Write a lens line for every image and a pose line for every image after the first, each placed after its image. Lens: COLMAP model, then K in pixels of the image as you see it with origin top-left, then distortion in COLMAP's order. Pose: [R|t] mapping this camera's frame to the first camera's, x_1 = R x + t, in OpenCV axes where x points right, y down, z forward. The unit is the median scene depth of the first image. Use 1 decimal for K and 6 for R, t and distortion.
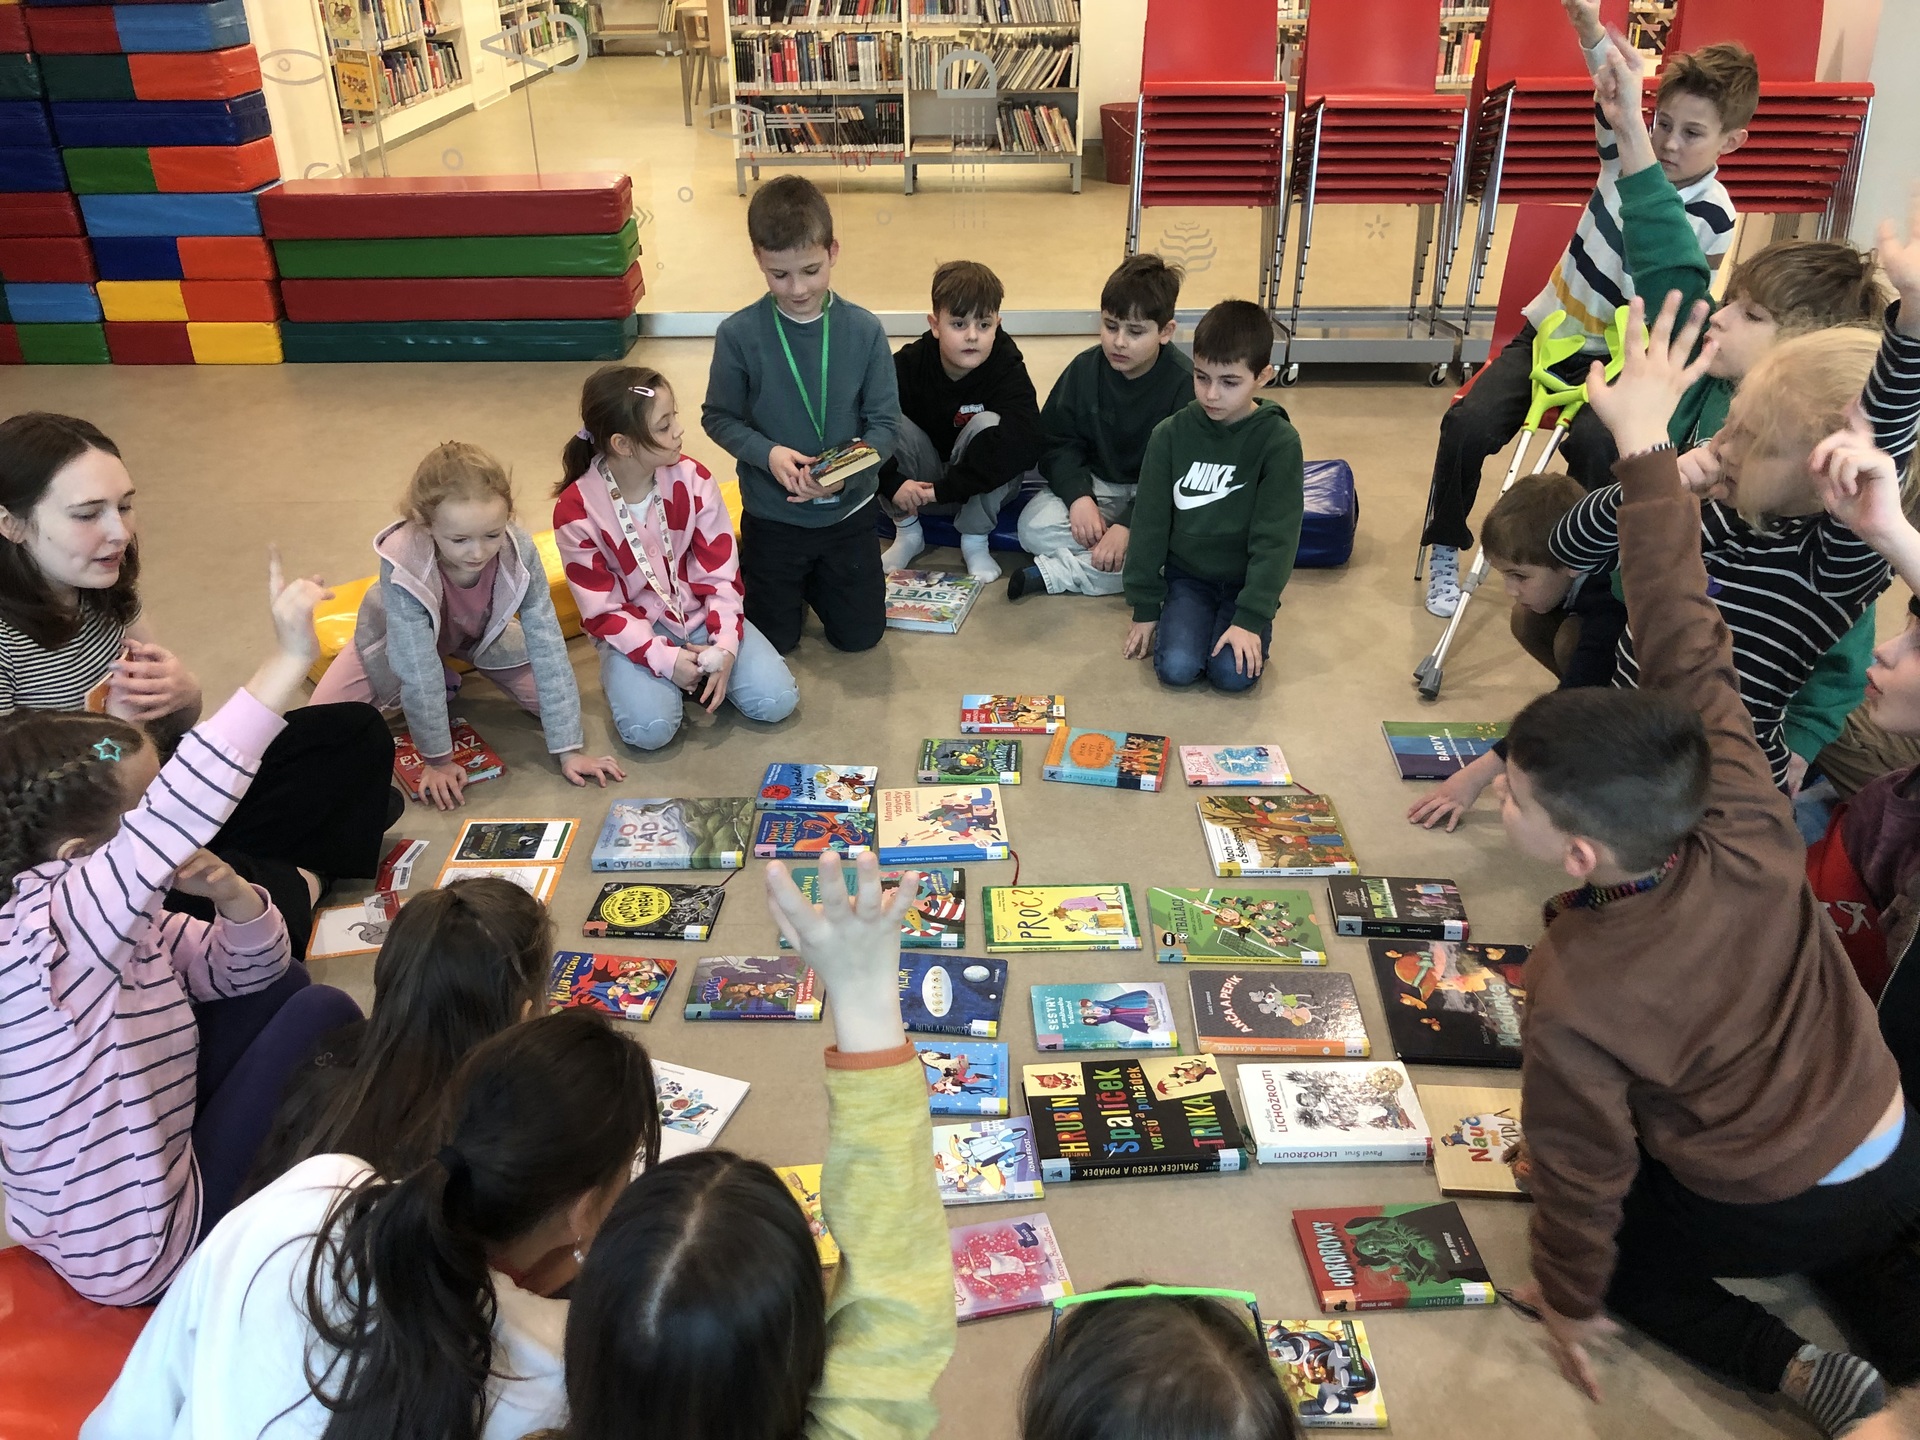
lens RADIAL K [[1577.1, 0, 960.0], [0, 1577.1, 720.0], [0, 0, 1]] dist [-0.013469, -0.008952]
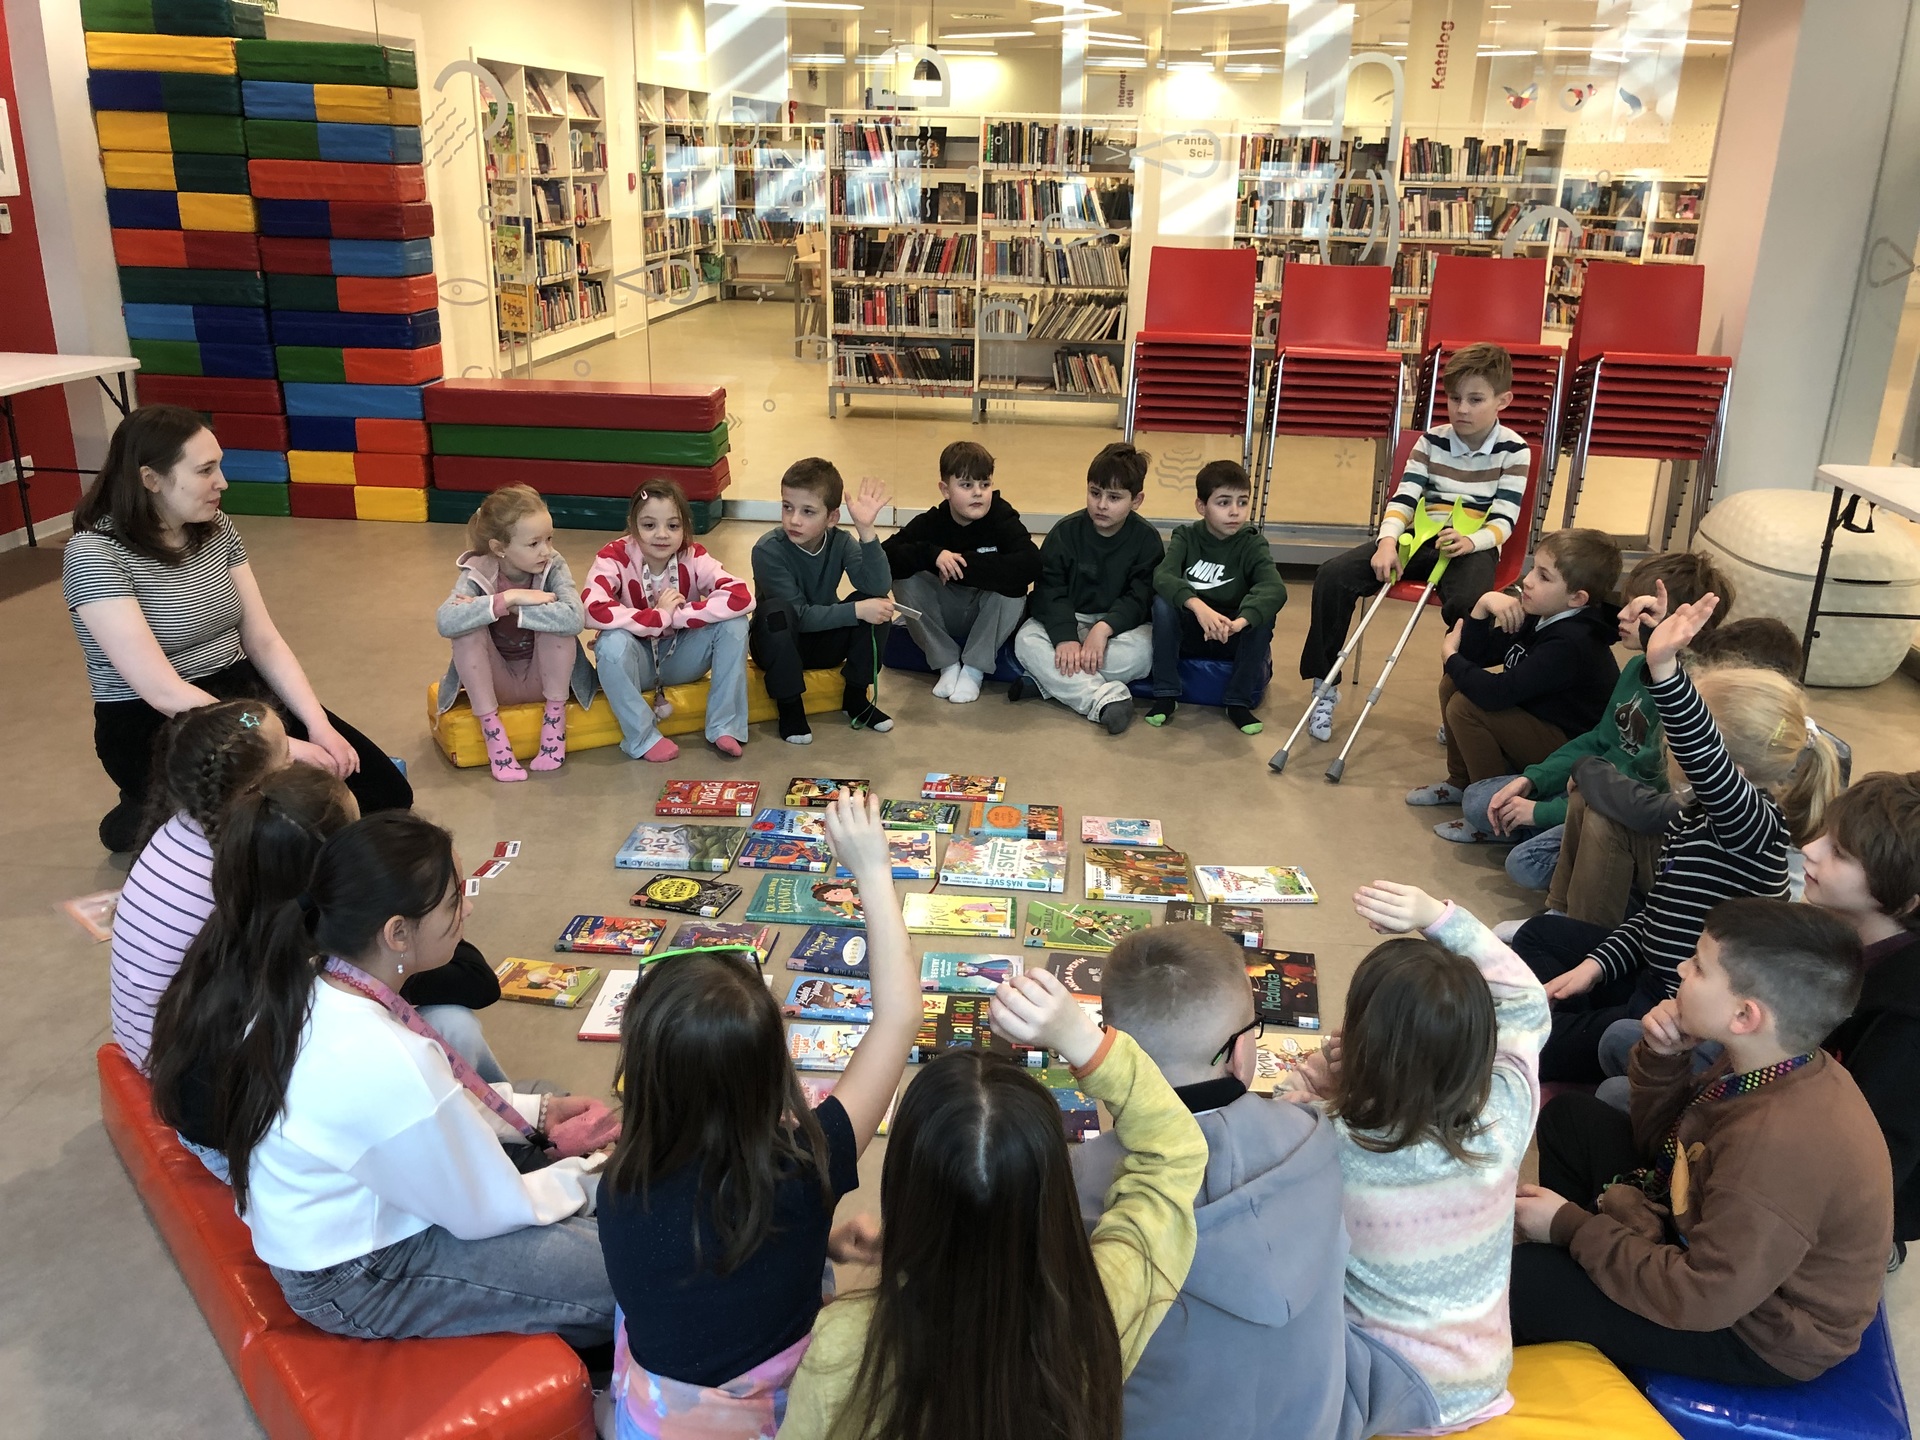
lens RADIAL K [[1664.9, 0, 1005.2], [0, 1664.9, 726.0], [0, 0, 1]] dist [0.077432, -0.426734]
pose [[0.996766, 0.056781, -0.056867, 0.093472], [-0.065243, 0.984937, -0.160135, 0.102971], [0.046918, 0.163327, 0.985456, -0.216839]]
